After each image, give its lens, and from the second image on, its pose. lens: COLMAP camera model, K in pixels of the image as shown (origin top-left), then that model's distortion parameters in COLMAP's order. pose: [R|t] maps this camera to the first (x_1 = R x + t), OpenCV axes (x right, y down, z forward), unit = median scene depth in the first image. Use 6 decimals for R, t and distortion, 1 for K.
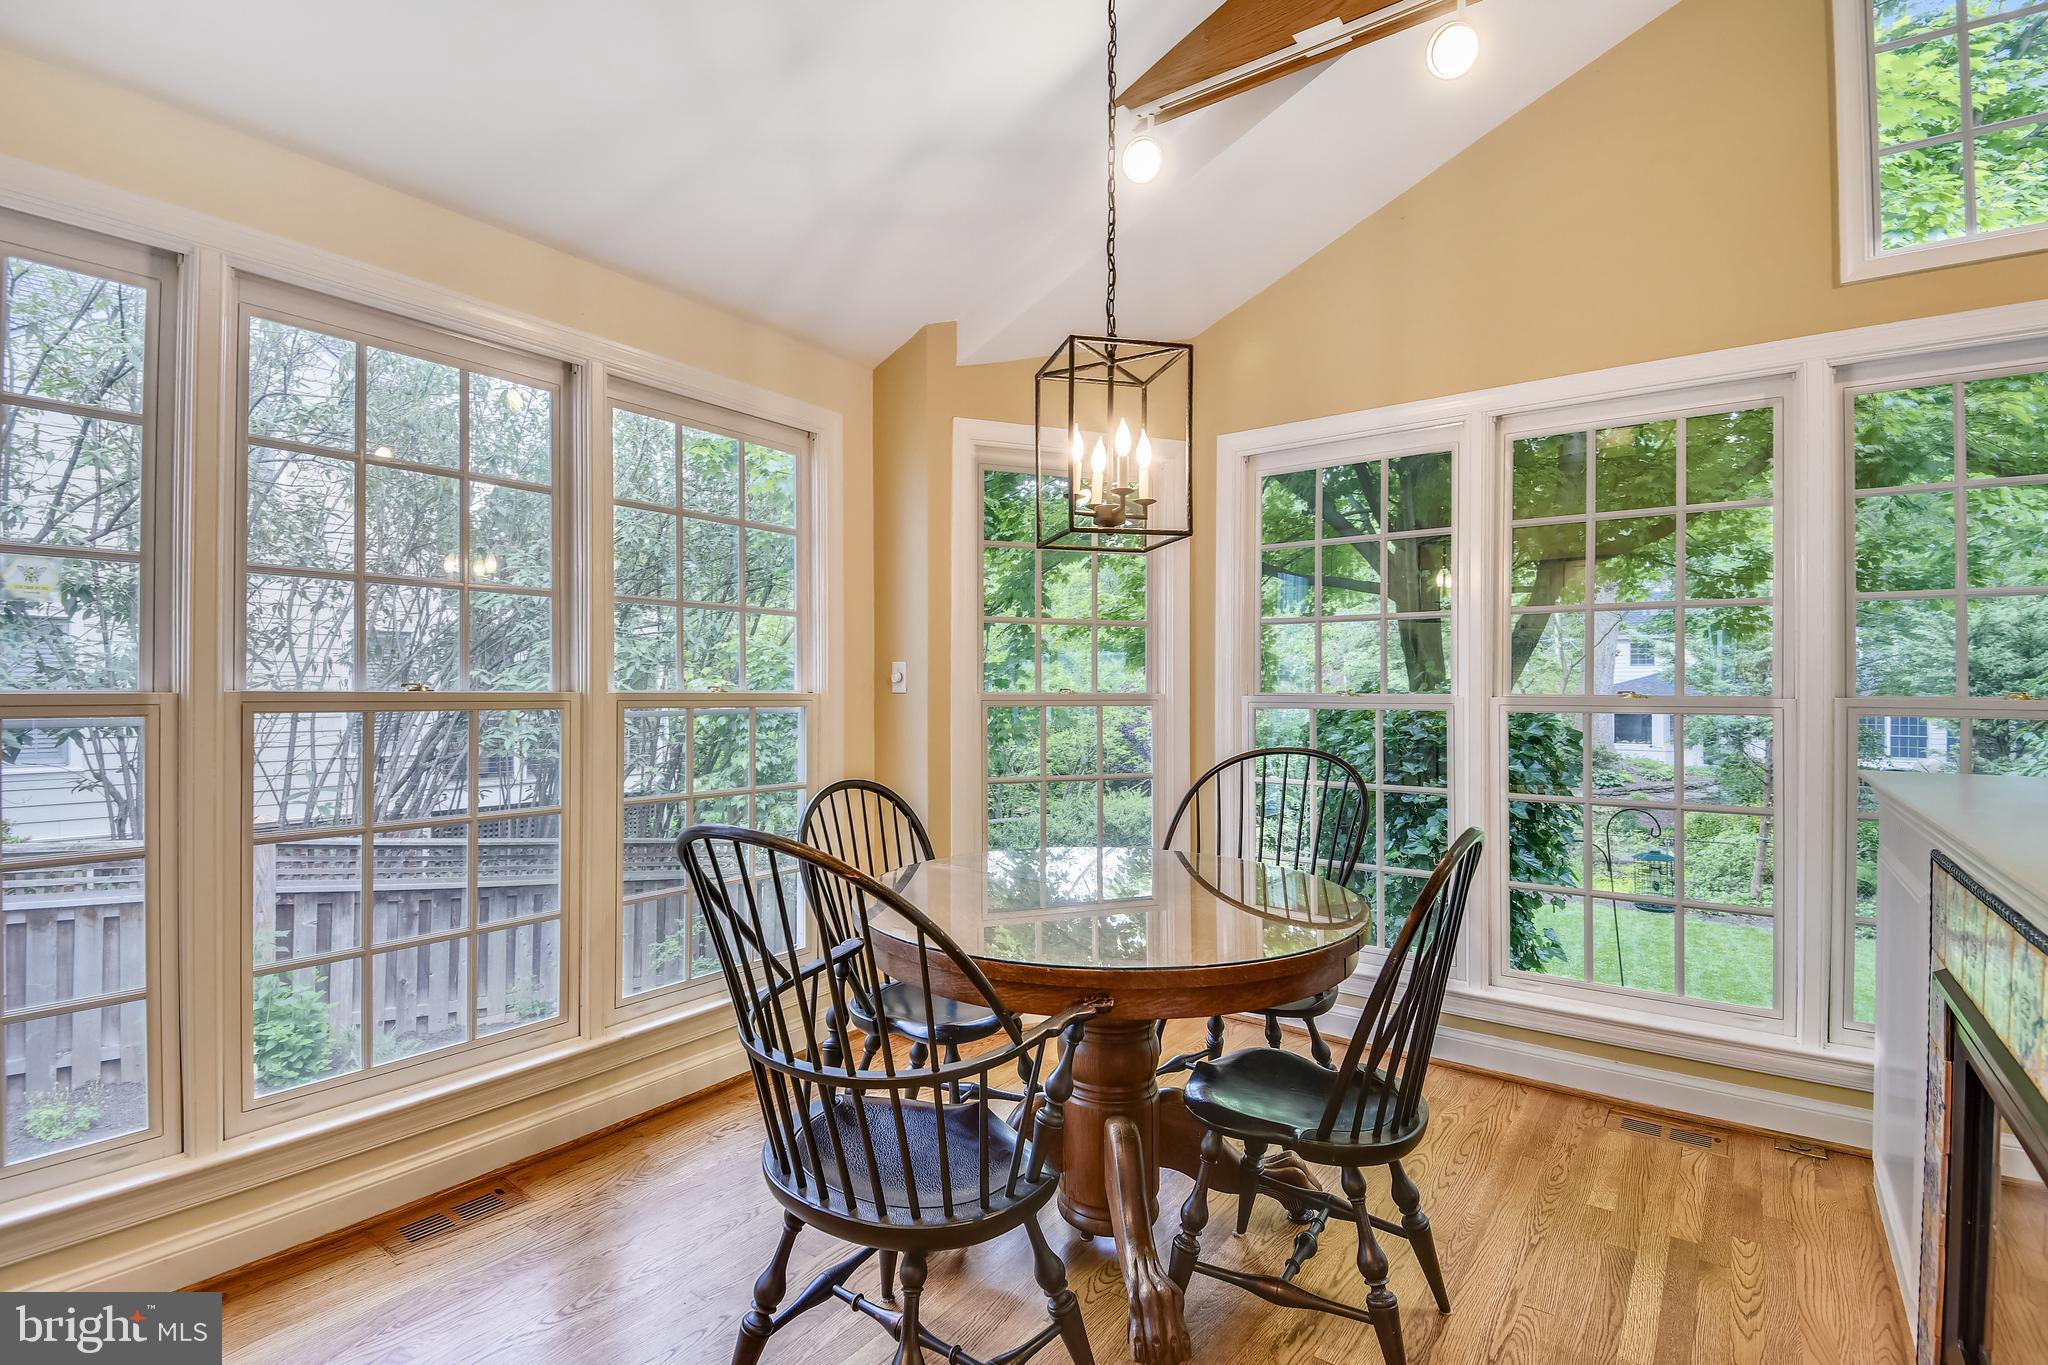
lens RADIAL K [[968.5, 0, 1032.5], [0, 968.5, 694.5], [0, 0, 1]] dist [-0.006303, -0.004510]
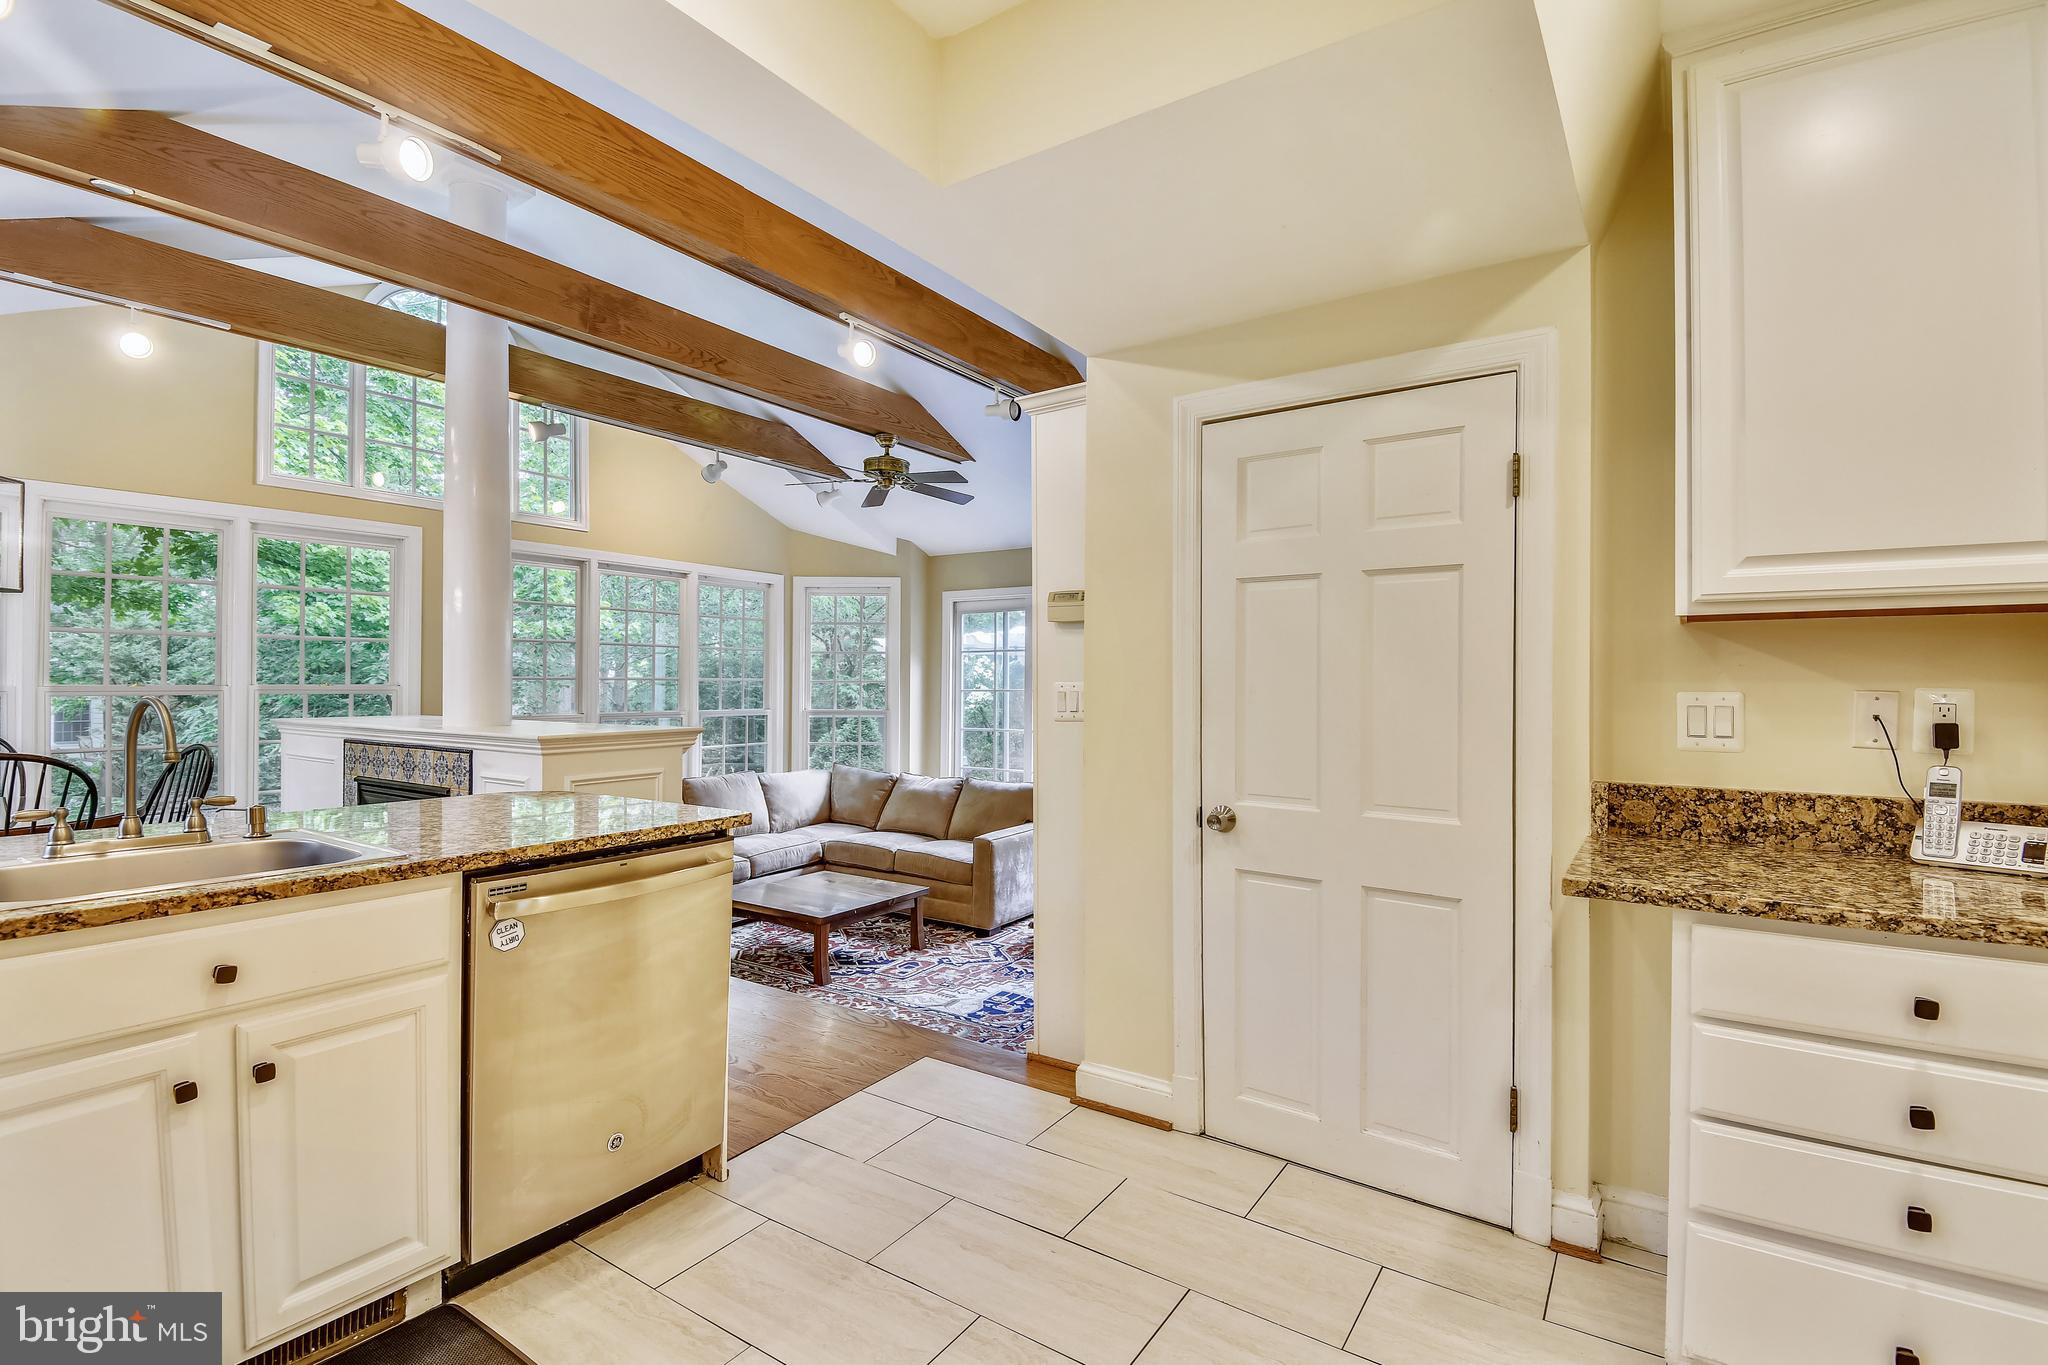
lens RADIAL K [[937.3, 0, 1022.1], [0, 937.3, 680.3], [0, 0, 1]] dist [0.013616, -0.007005]
pose [[-0.022827, -0.004396, 0.999730, -0.935462], [0.006656, 0.999967, 0.004549, -0.003326], [-0.999717, 0.006758, -0.022797, -0.458389]]
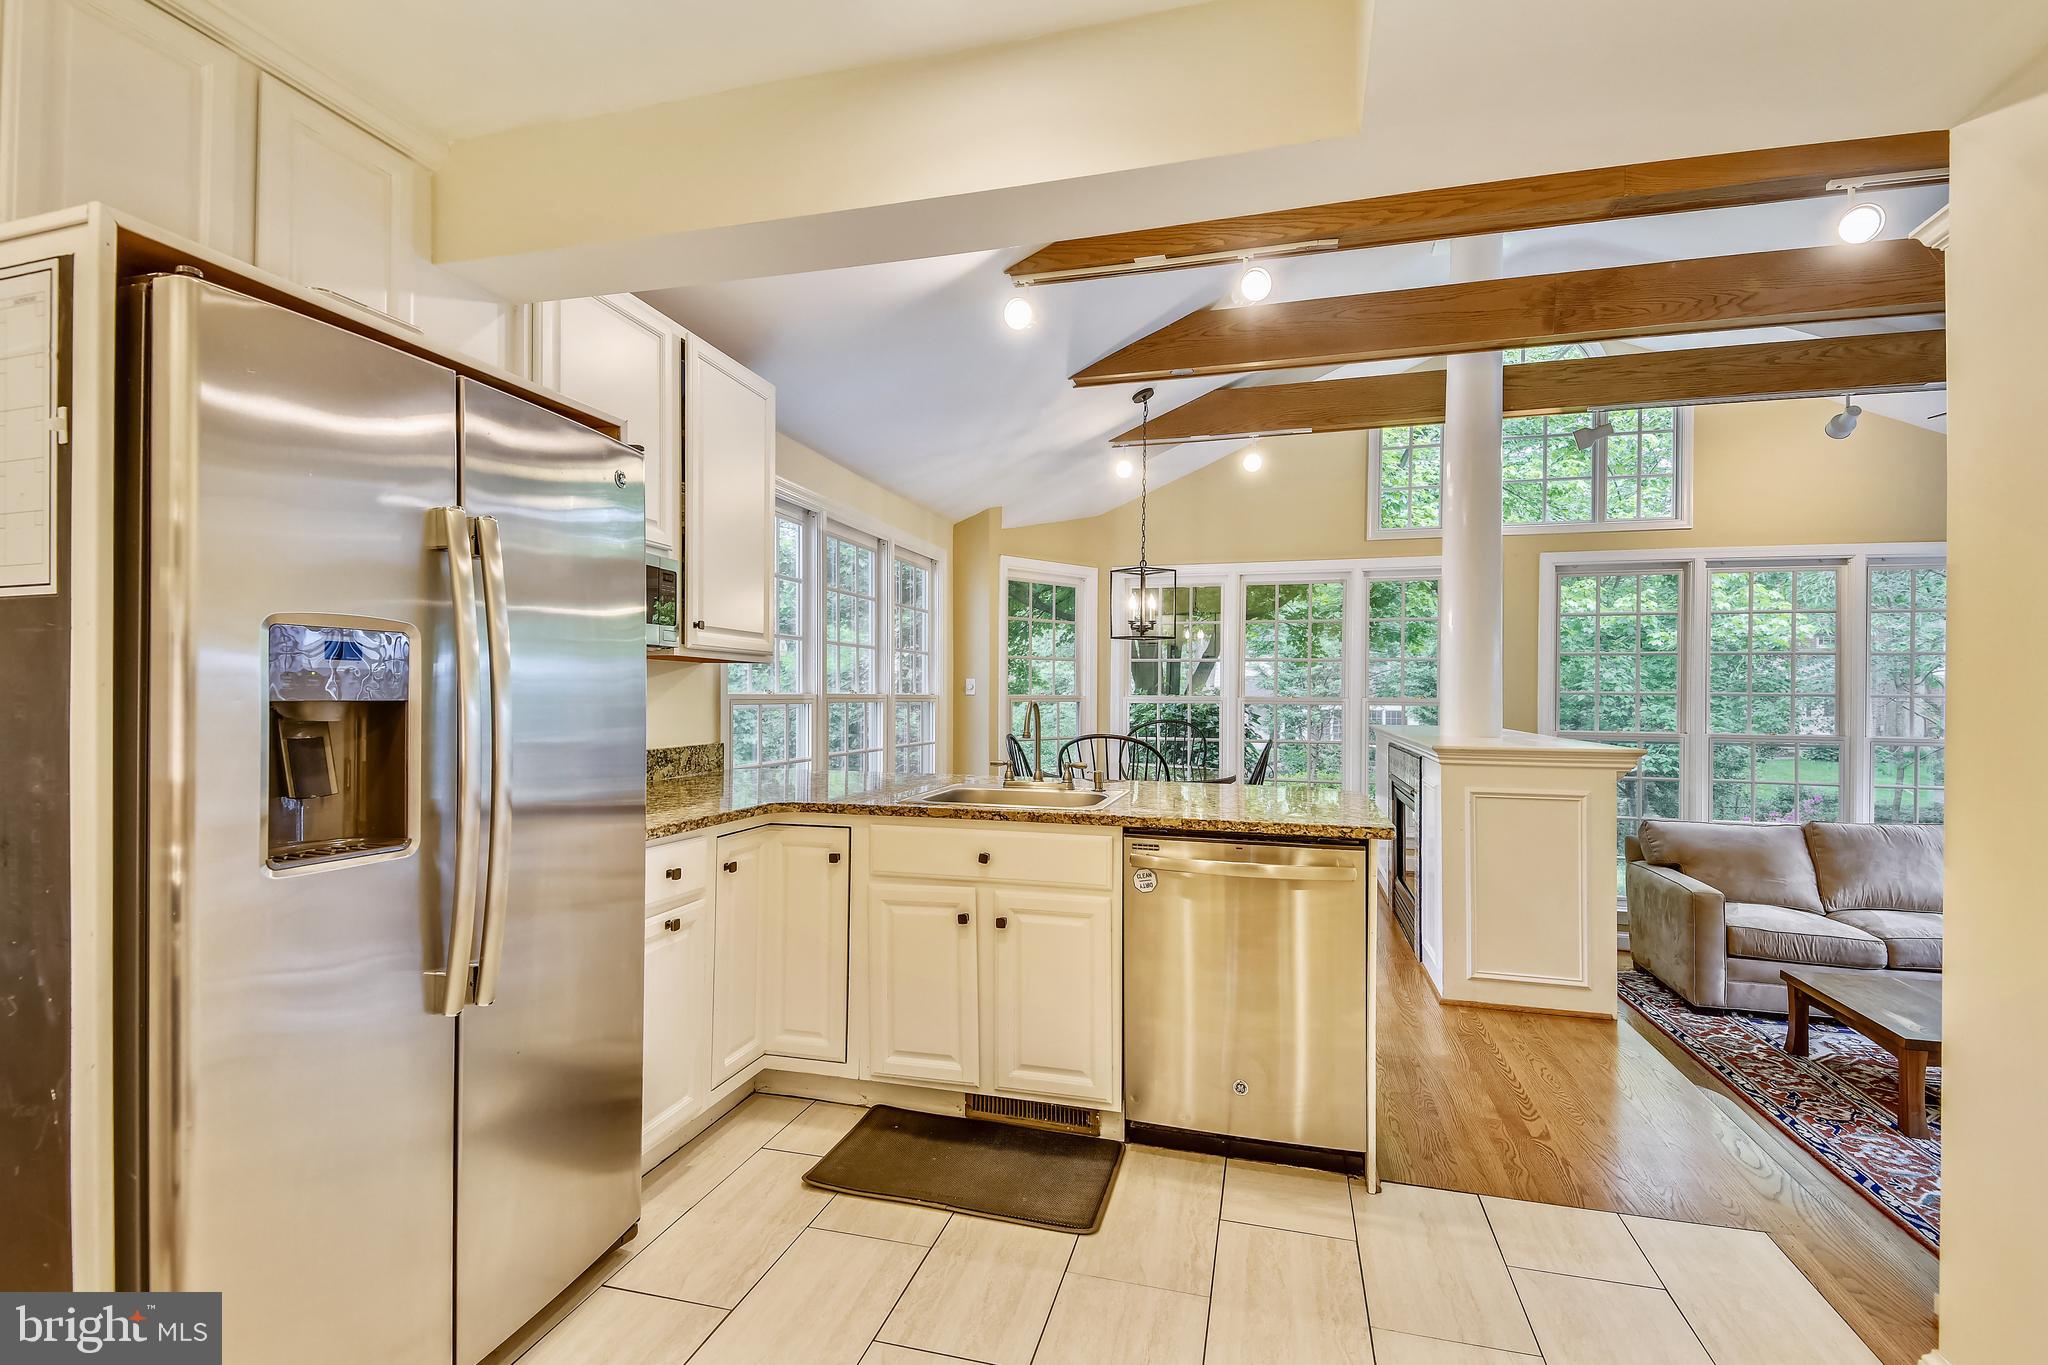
lens RADIAL K [[937.3, 0, 1014.1], [0, 937.3, 681.9], [0, 0, 1]] dist [0.013616, -0.007005]
pose [[0.939213, 0.006401, 0.343275, -0.719497], [-0.000801, 0.999864, -0.016453, 0.004625], [-0.343334, 0.015178, 0.939091, -0.819917]]
